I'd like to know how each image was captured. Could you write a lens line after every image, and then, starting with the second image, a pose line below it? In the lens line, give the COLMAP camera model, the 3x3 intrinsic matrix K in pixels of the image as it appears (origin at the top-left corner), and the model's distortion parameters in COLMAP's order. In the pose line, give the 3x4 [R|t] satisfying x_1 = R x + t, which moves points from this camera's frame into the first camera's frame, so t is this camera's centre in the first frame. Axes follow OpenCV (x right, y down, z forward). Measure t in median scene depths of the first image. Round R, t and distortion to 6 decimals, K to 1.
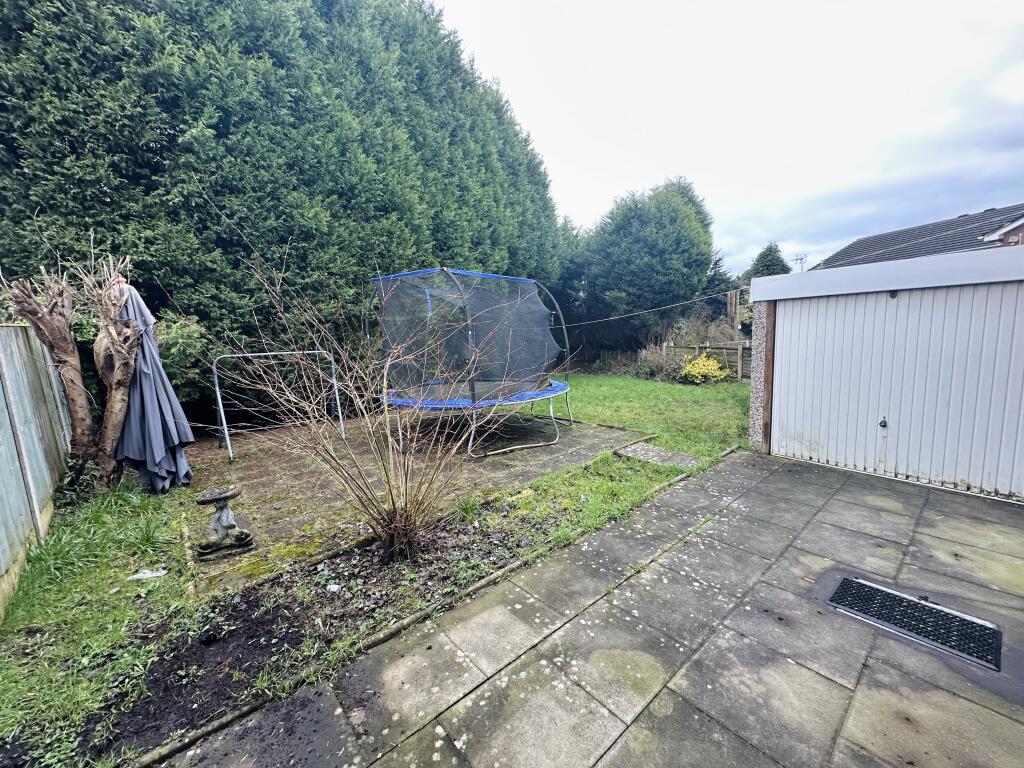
lens RADIAL K [[407.7, 0, 512.6], [0, 407.7, 391.7], [0, 0, 1]] dist [0.000364, 0.000188]
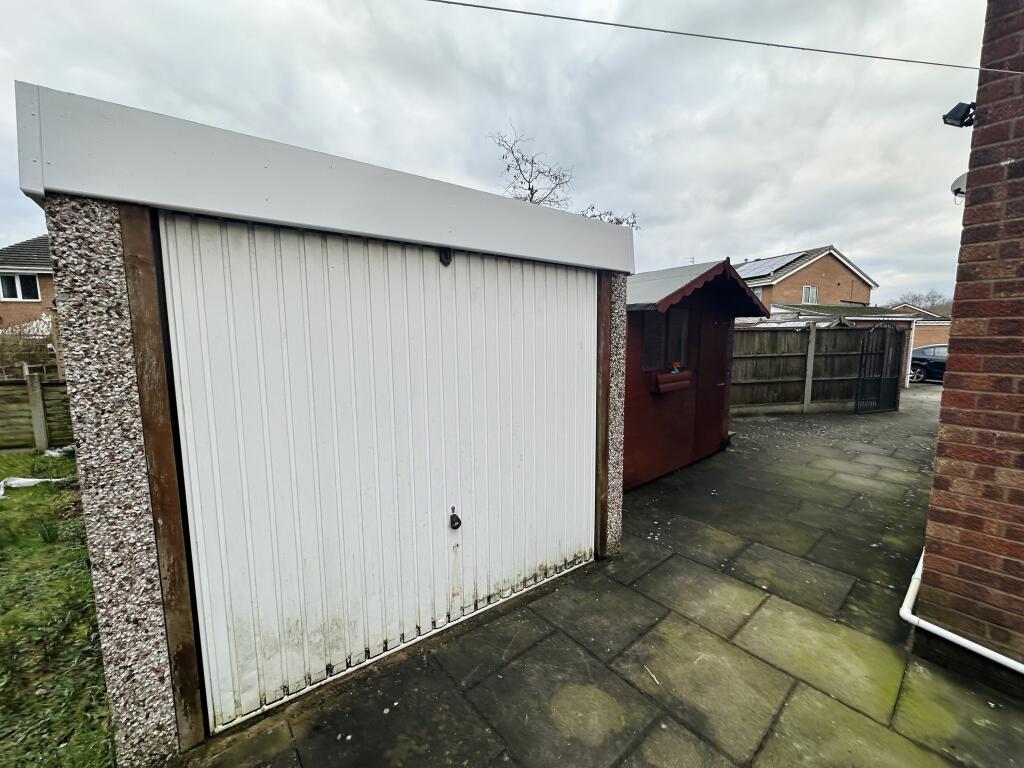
lens RADIAL K [[407.7, 0, 511.6], [0, 407.7, 382.8], [0, 0, 1]] dist [0.000364, 0.000188]
pose [[0.017317, -0.063187, 0.997851, 0.438095], [0.153365, 0.986359, 0.059798, -0.108094], [-0.988018, 0.152000, 0.026772, 0.912267]]
